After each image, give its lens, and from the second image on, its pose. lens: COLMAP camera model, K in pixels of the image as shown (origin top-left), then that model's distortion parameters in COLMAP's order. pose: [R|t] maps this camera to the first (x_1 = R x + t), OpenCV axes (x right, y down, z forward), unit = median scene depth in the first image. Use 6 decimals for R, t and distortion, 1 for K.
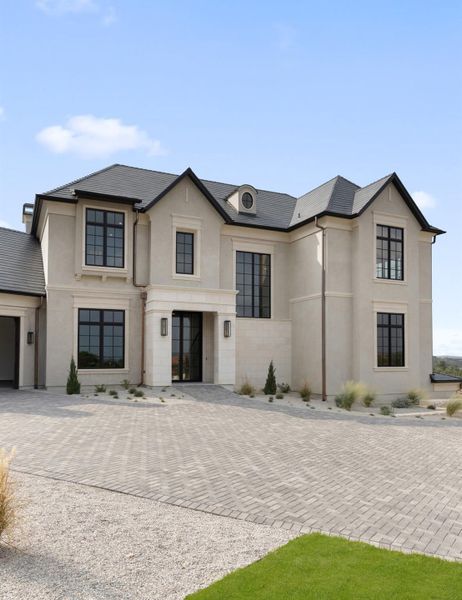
lens RADIAL K [[456.0, 0, 232.4], [0, 456.0, 342.9], [0, 0, 1]] dist [0.001930, 0.000744]
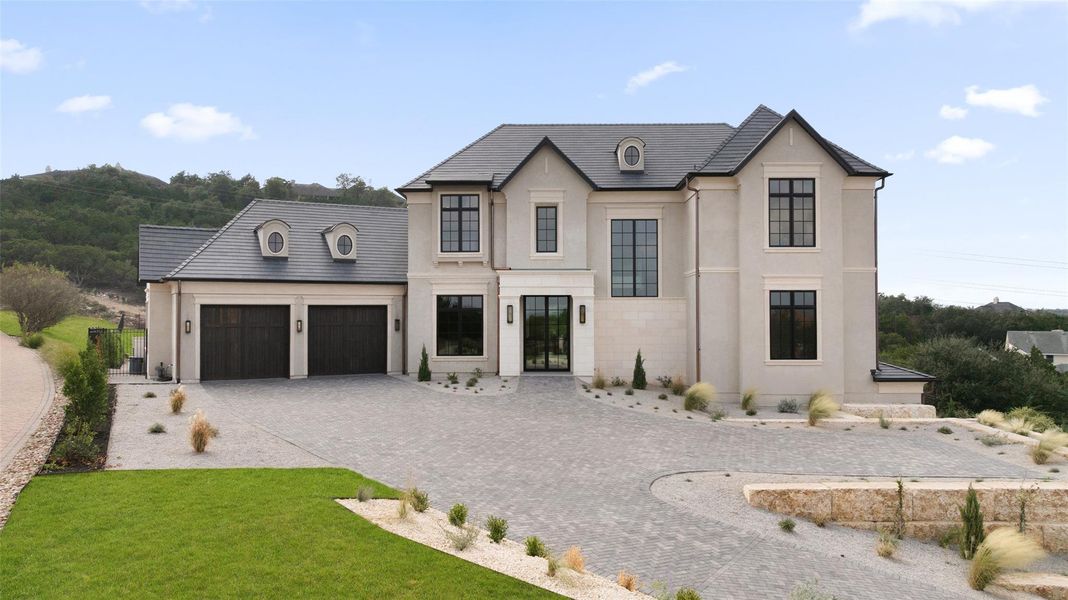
lens RADIAL K [[749.1, 0, 534.0], [0, 749.1, 300.0], [0, 0, 1]] dist [-0.003576, -0.000427]
pose [[0.897470, -0.012004, -0.440911, 0.552551], [0.014859, 0.999885, 0.003023, -0.064300], [0.440824, -0.009265, 0.897546, -0.364416]]
